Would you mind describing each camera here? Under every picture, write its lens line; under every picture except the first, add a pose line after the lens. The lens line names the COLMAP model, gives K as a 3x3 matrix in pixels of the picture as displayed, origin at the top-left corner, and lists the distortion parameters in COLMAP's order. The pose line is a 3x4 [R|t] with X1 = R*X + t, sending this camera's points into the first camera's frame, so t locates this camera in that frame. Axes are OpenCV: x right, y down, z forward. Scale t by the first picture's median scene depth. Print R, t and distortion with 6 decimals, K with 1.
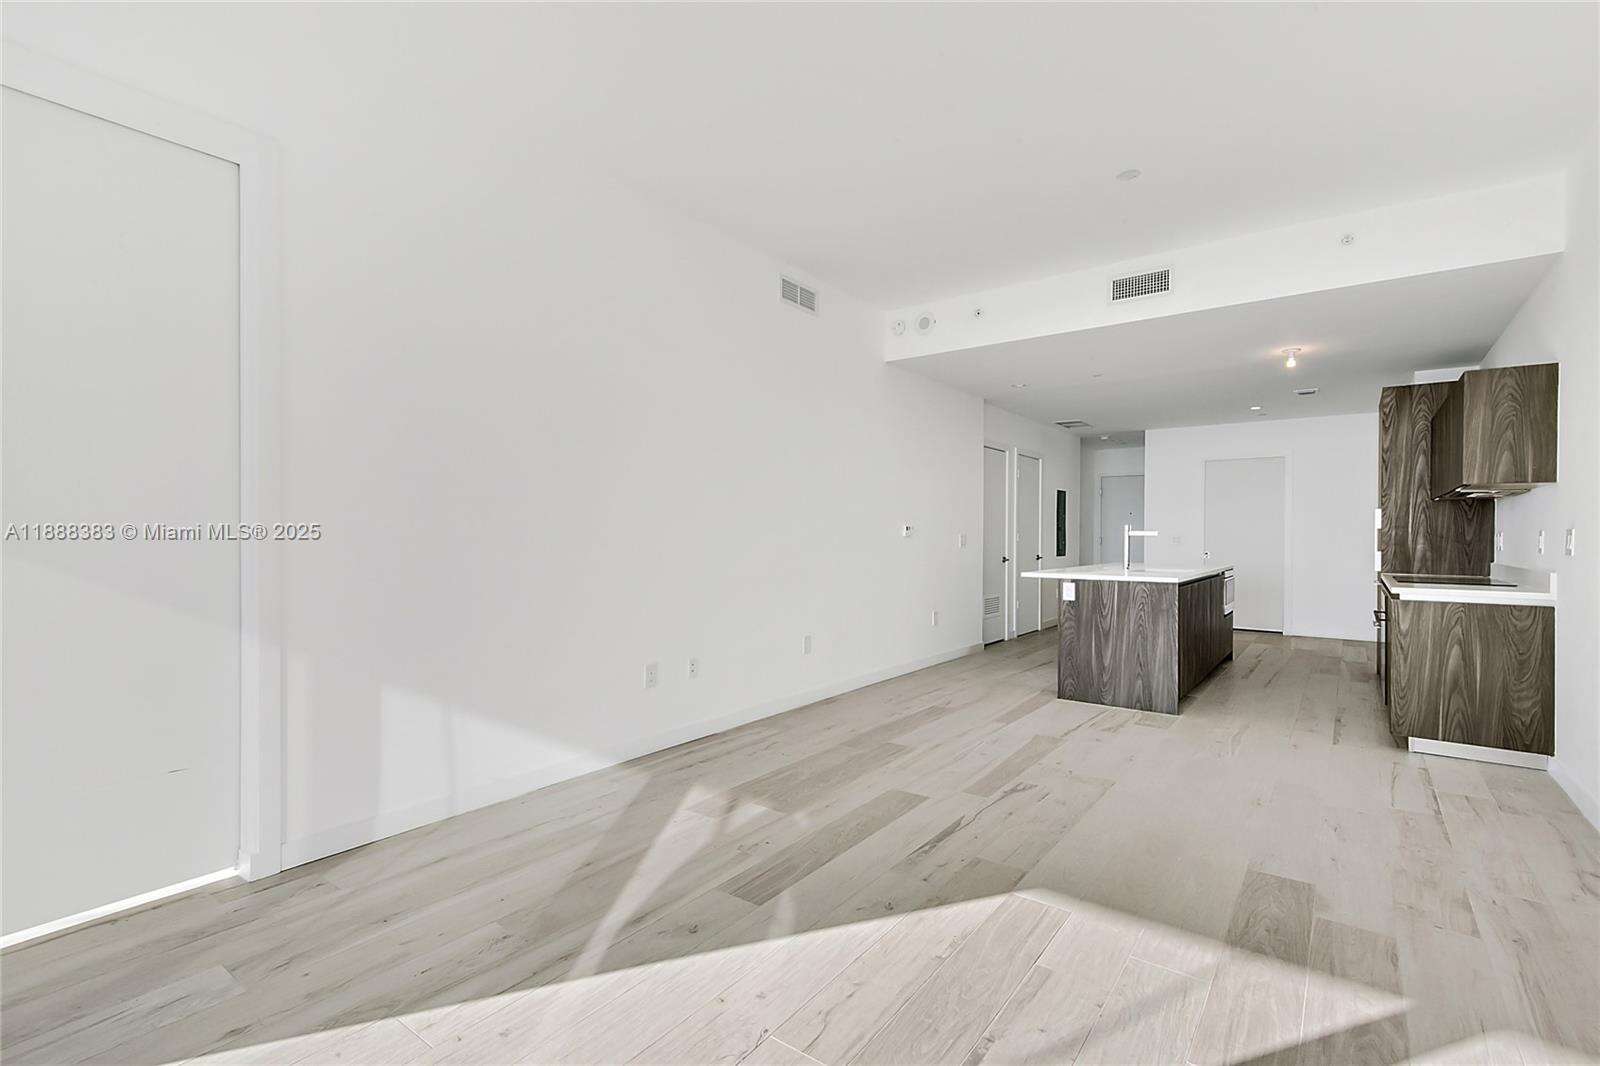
lens RADIAL K [[750.2, 0, 845.0], [0, 750.2, 537.8], [0, 0, 1]] dist [0.040657, -0.019019]
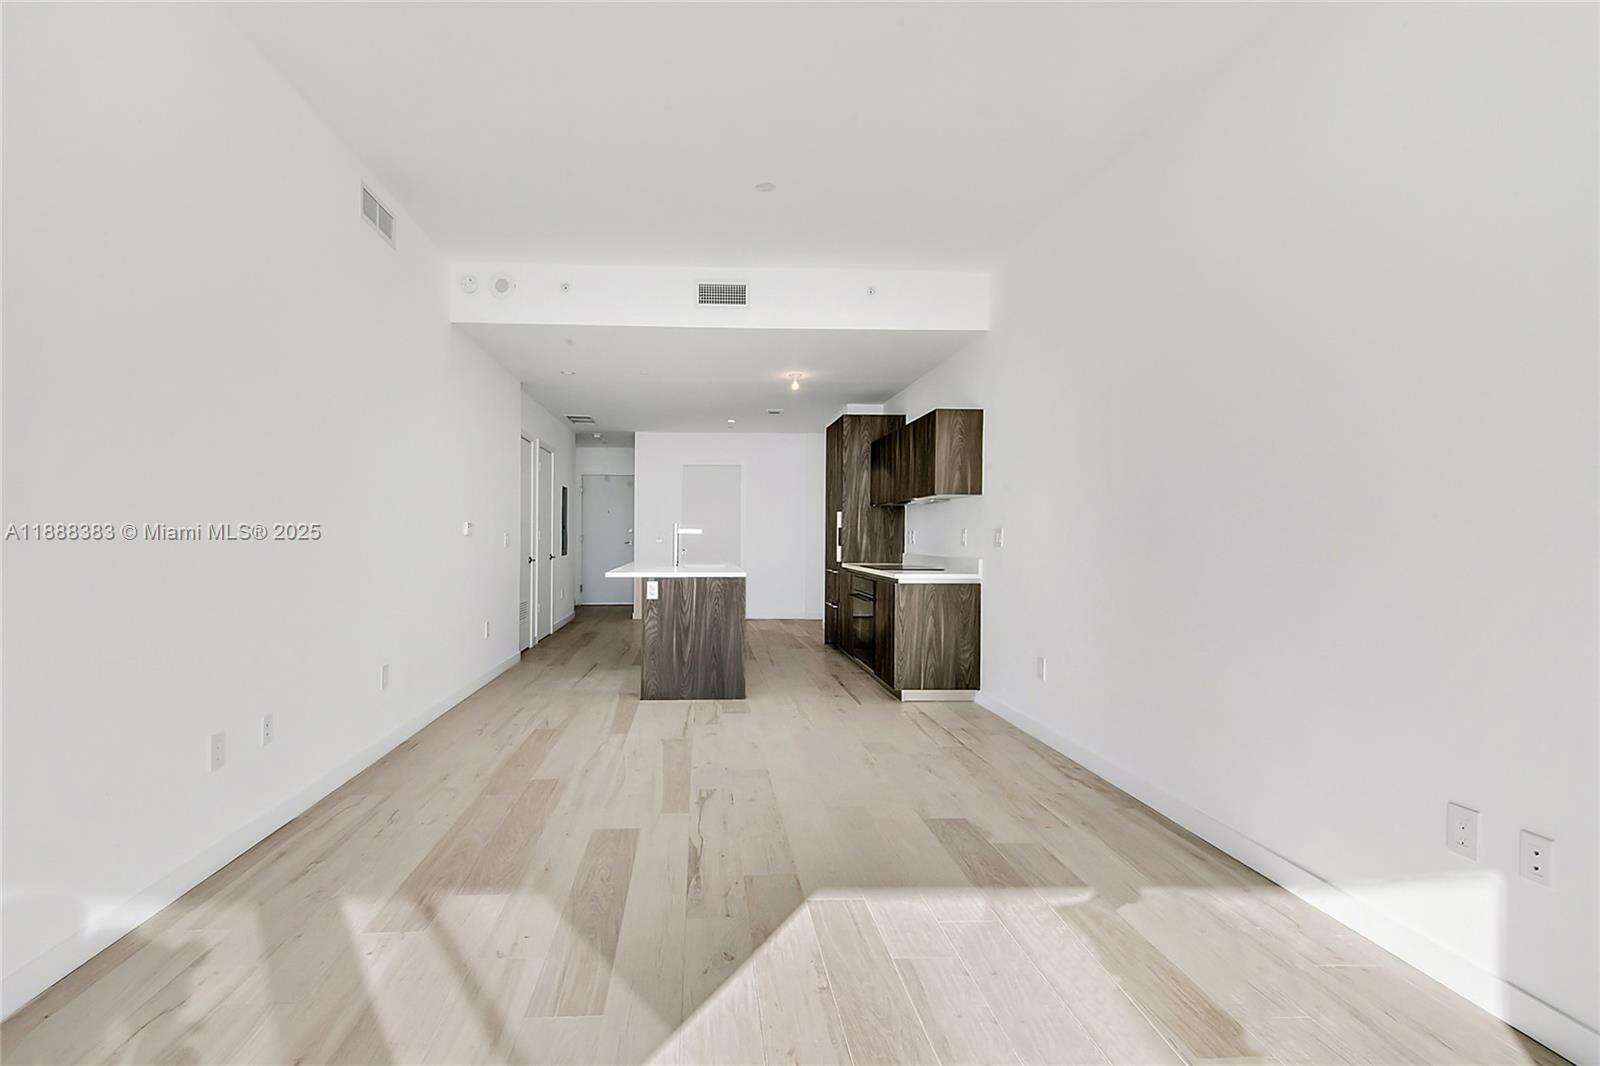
lens RADIAL K [[750.2, 0, 845.0], [0, 750.2, 537.8], [0, 0, 1]] dist [0.040657, -0.019019]
pose [[0.777655, -0.004887, 0.628672, -0.124658], [0.003572, 0.999988, 0.003355, 0.000578], [-0.628681, -0.000364, 0.777663, 0.077064]]
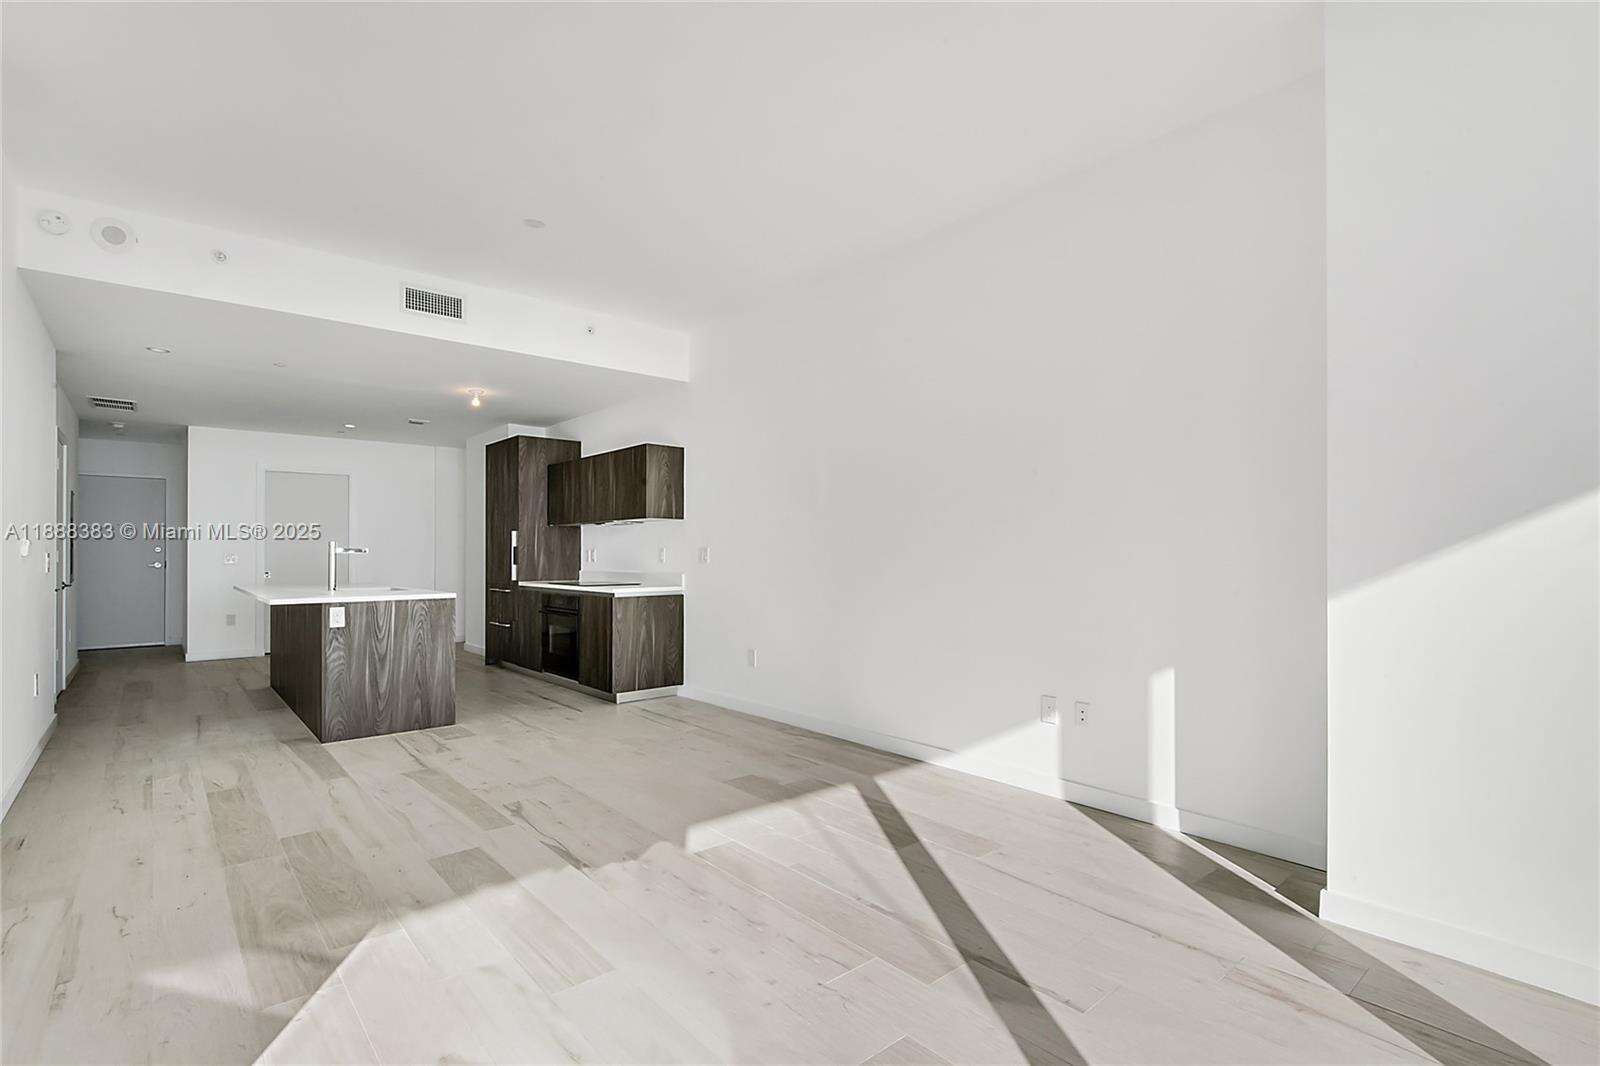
lens RADIAL K [[608.9, 0, 943.0], [0, 608.9, 551.3], [0, 0, 1]] dist [0.022727, -0.007884]
pose [[0.227026, -0.002494, 0.973886, -0.240053], [0.006822, 0.999976, 0.000971, -0.000859], [-0.973865, 0.006423, 0.227037, 0.151752]]
